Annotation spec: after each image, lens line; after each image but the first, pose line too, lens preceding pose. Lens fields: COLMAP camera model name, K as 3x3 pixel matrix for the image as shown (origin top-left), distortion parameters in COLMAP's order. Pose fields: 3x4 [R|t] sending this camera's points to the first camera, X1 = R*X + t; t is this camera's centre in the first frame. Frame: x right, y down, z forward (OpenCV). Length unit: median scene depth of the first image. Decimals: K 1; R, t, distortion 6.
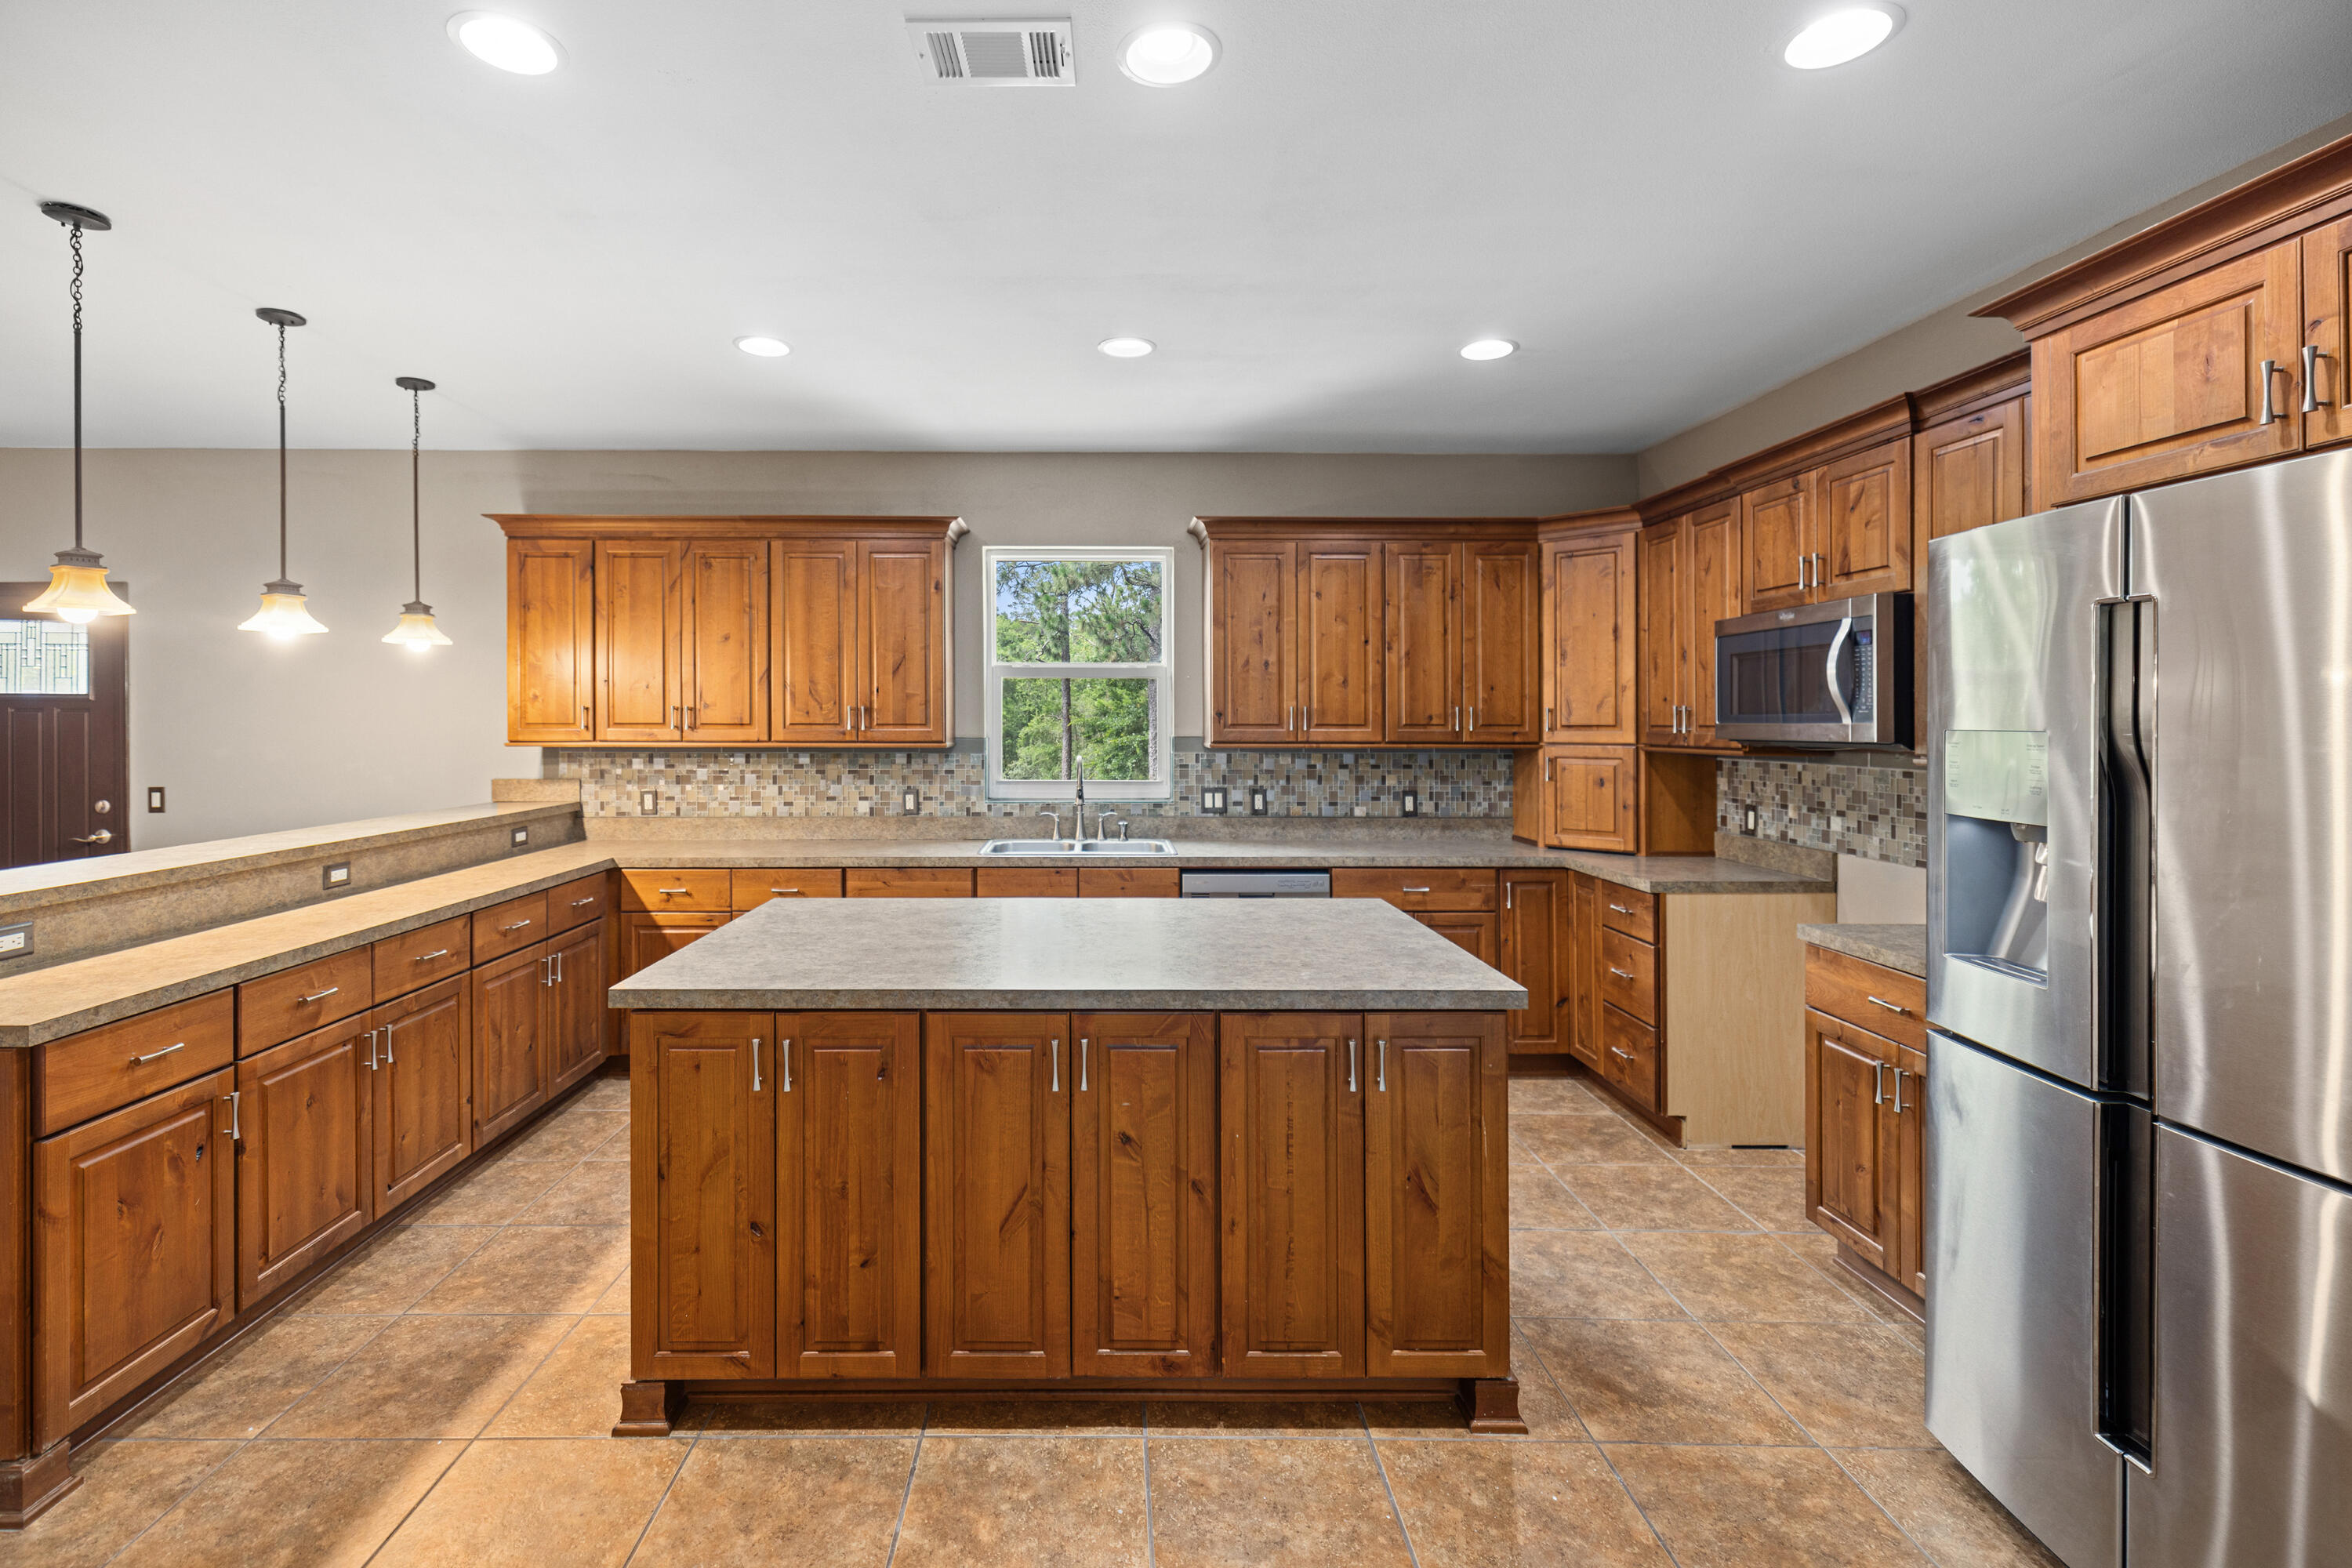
lens RADIAL K [[1057.7, 0, 1109.6], [0, 1057.7, 722.5], [0, 0, 1]] dist [0.005171, -0.000599]
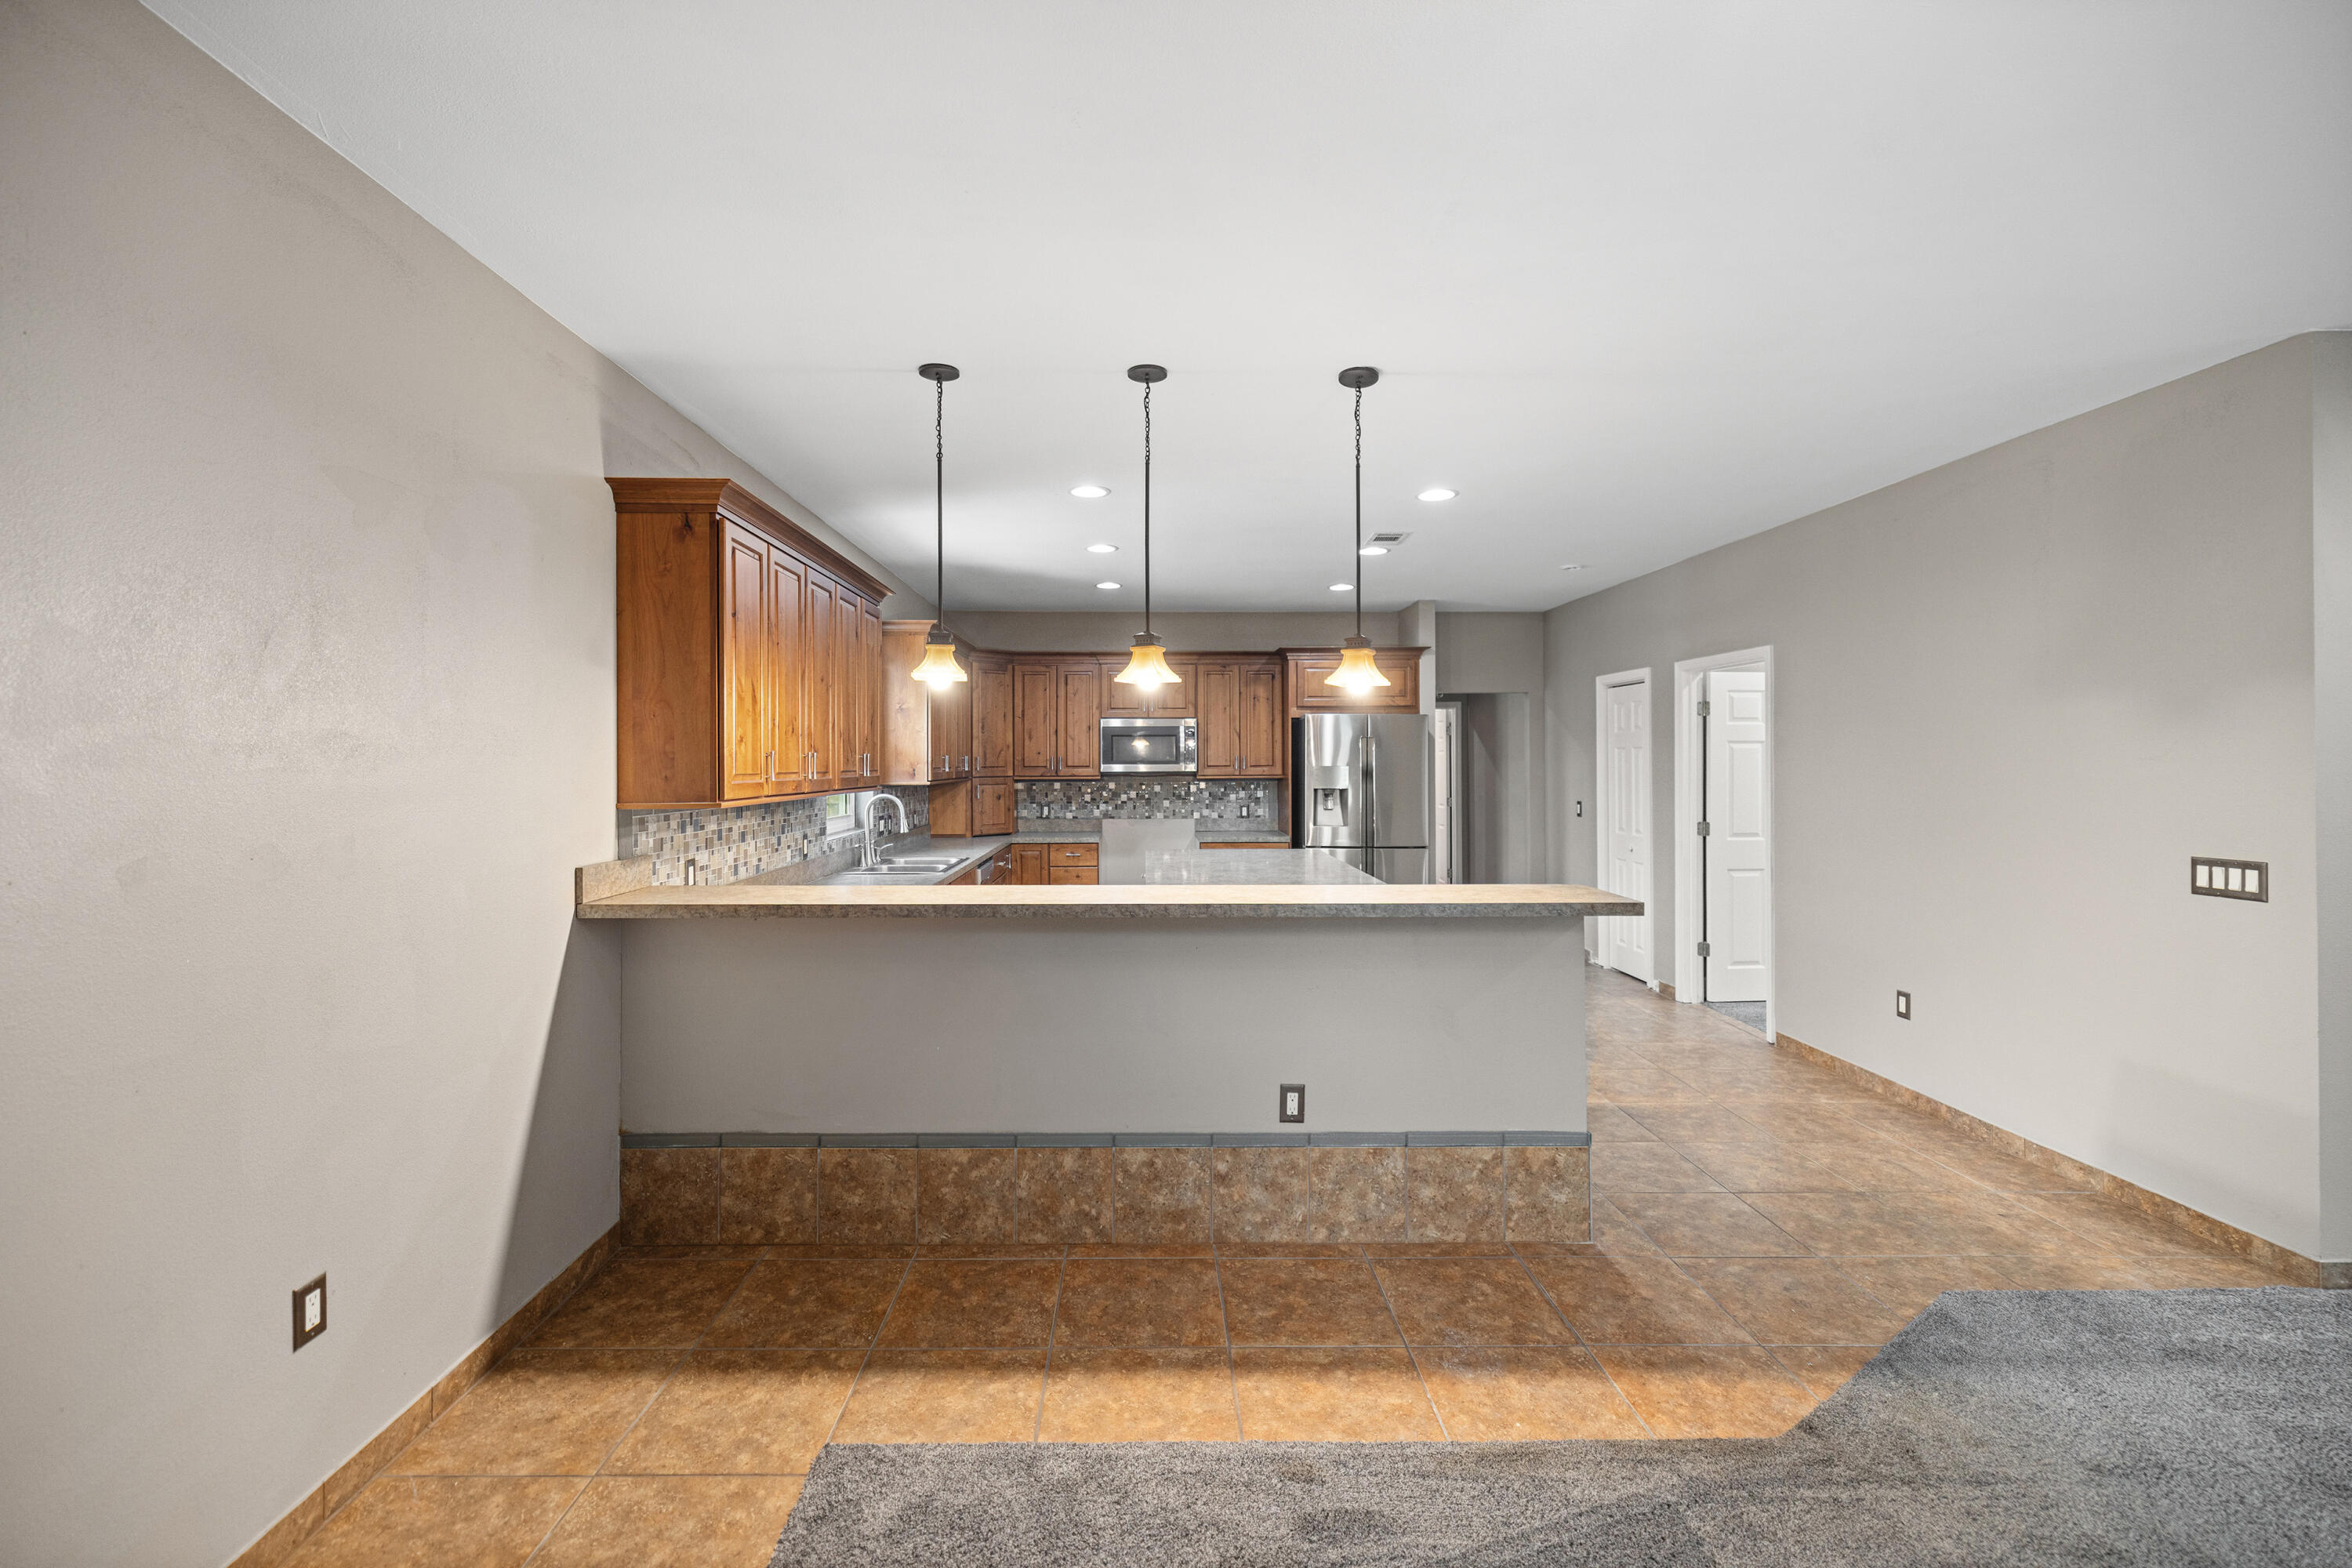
lens RADIAL K [[997.8, 0, 1145.8], [0, 997.8, 764.2], [0, 0, 1]] dist [0.001551, -0.000179]
pose [[0.006751, -0.005304, 0.999963, -1.238352], [0.003327, 0.999981, 0.005281, -0.009166], [-0.999972, 0.003291, 0.006769, 0.710855]]
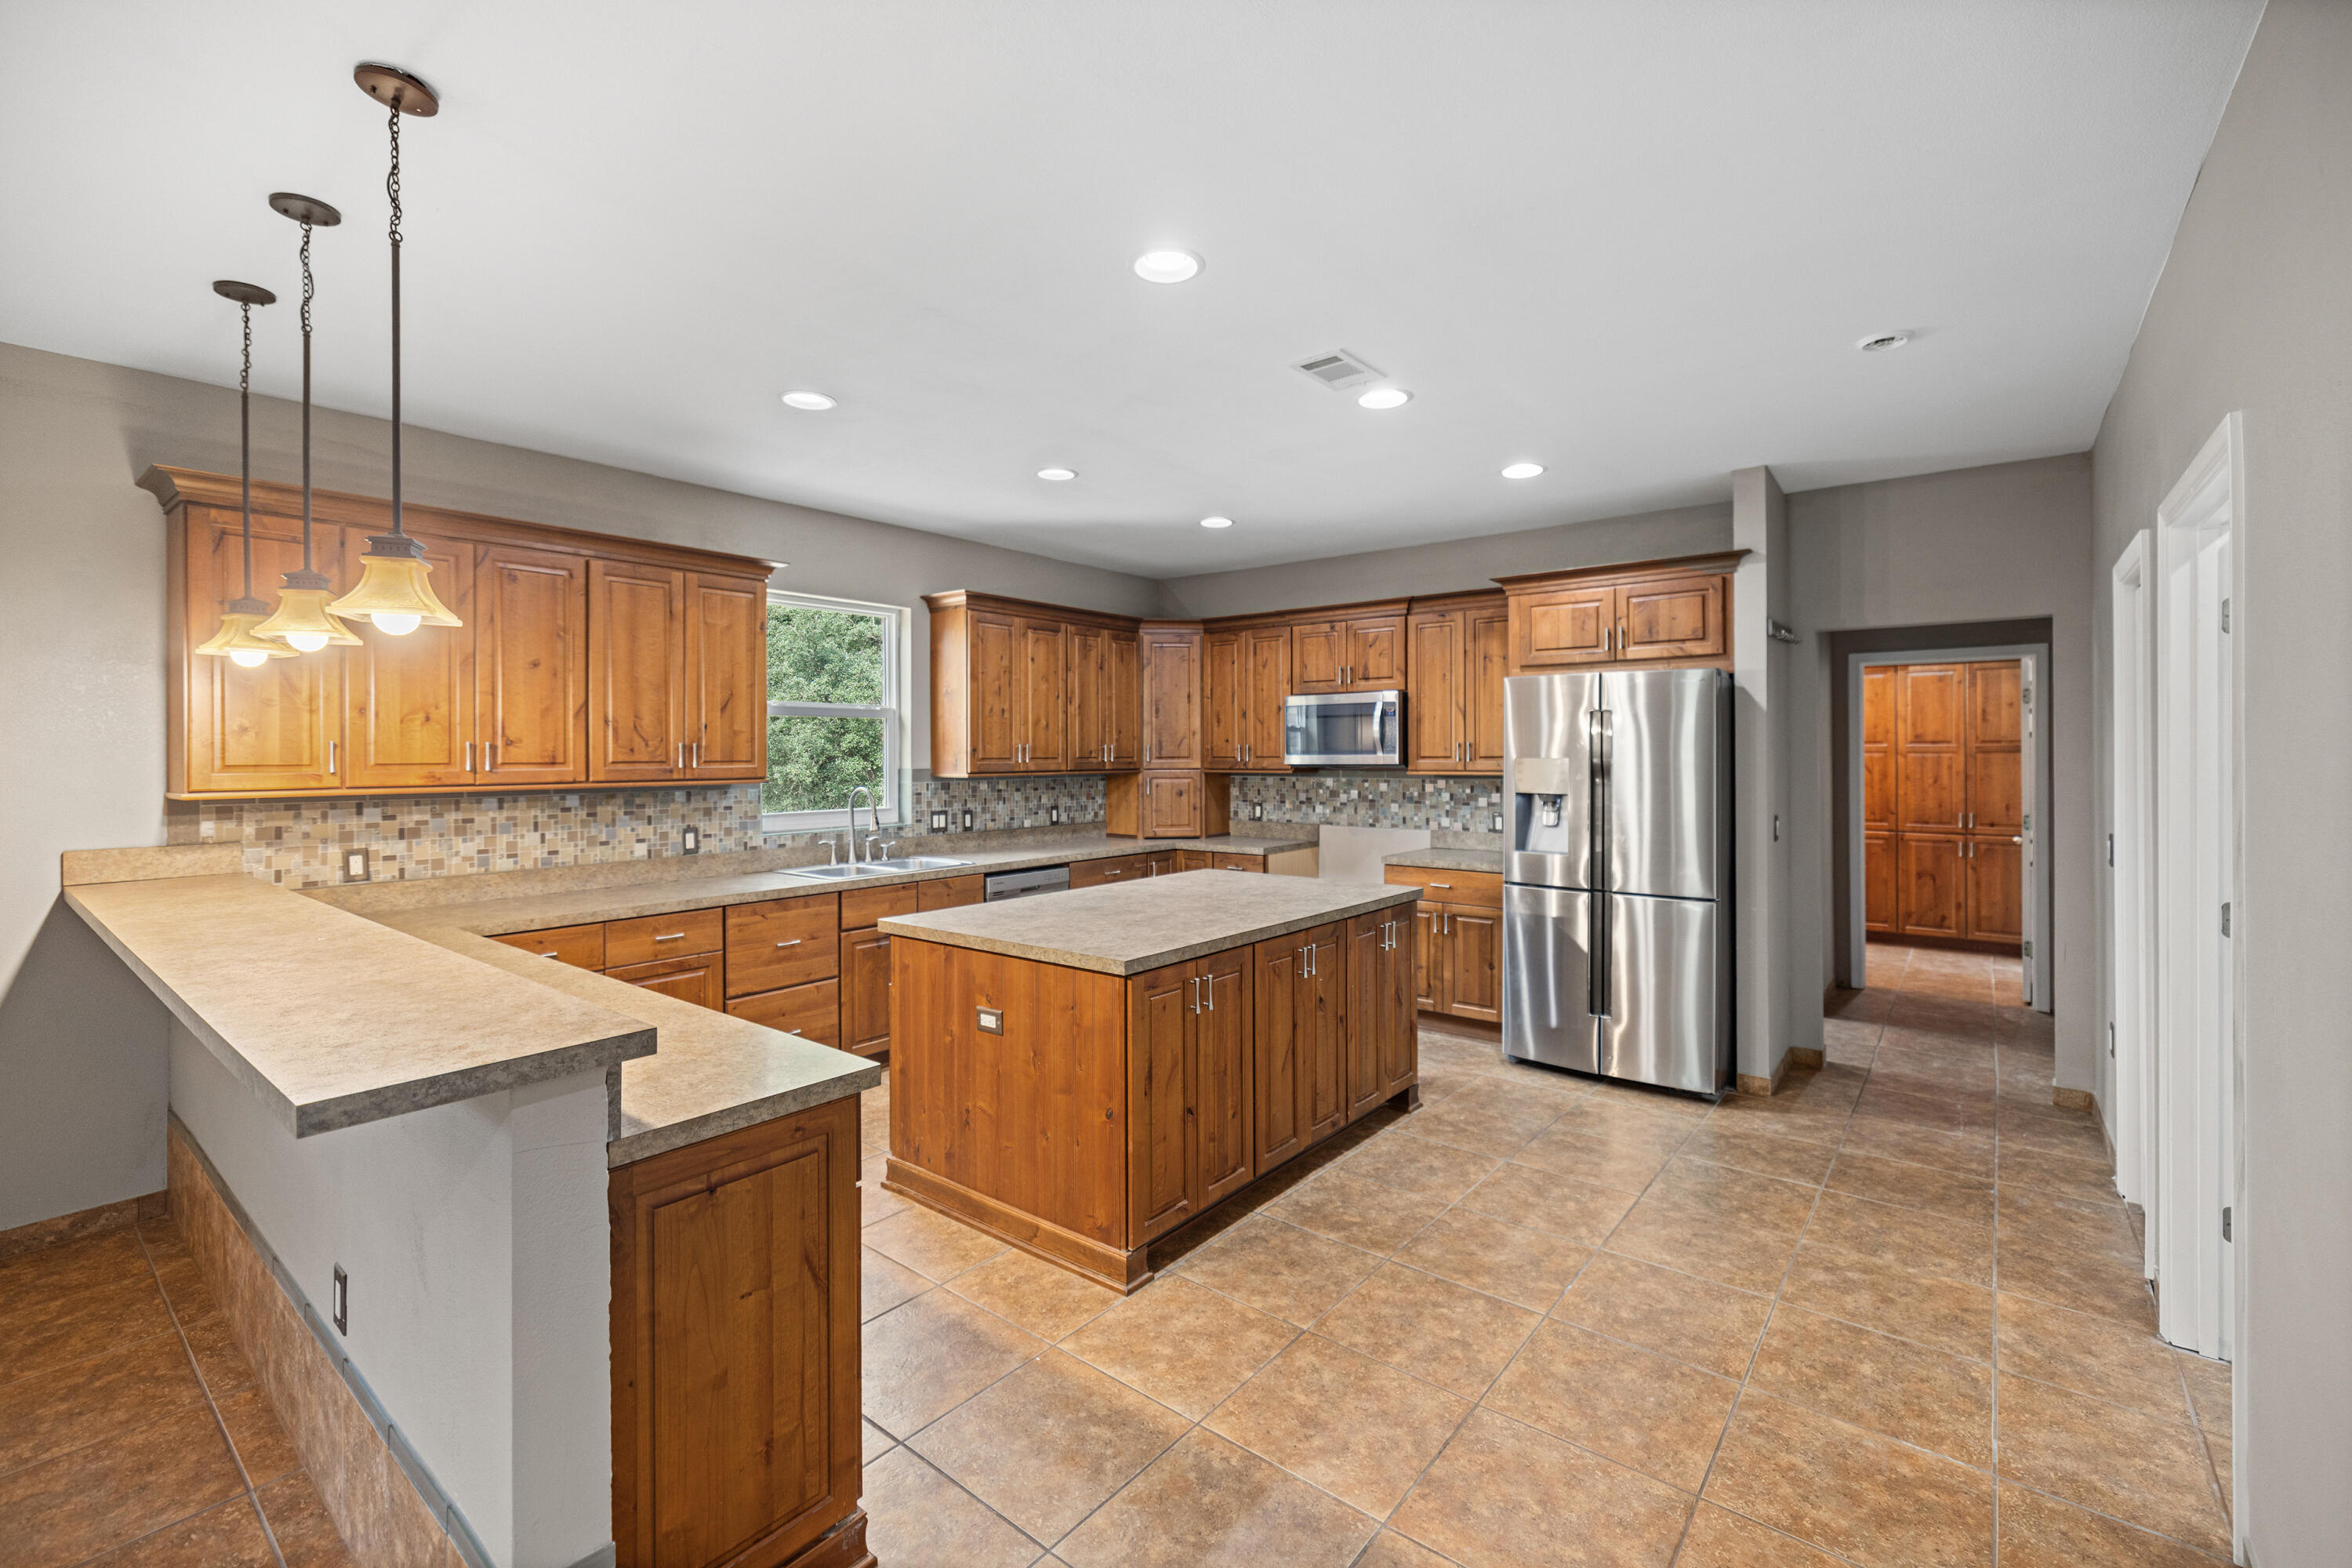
lens RADIAL K [[997.8, 0, 1163.5], [0, 997.8, 755.3], [0, 0, 1]] dist [0.001551, -0.000179]
pose [[0.637615, -0.006458, 0.770328, -0.665388], [0.006032, 0.999976, 0.003390, -0.004745], [-0.770332, 0.002485, 0.637639, 0.078415]]
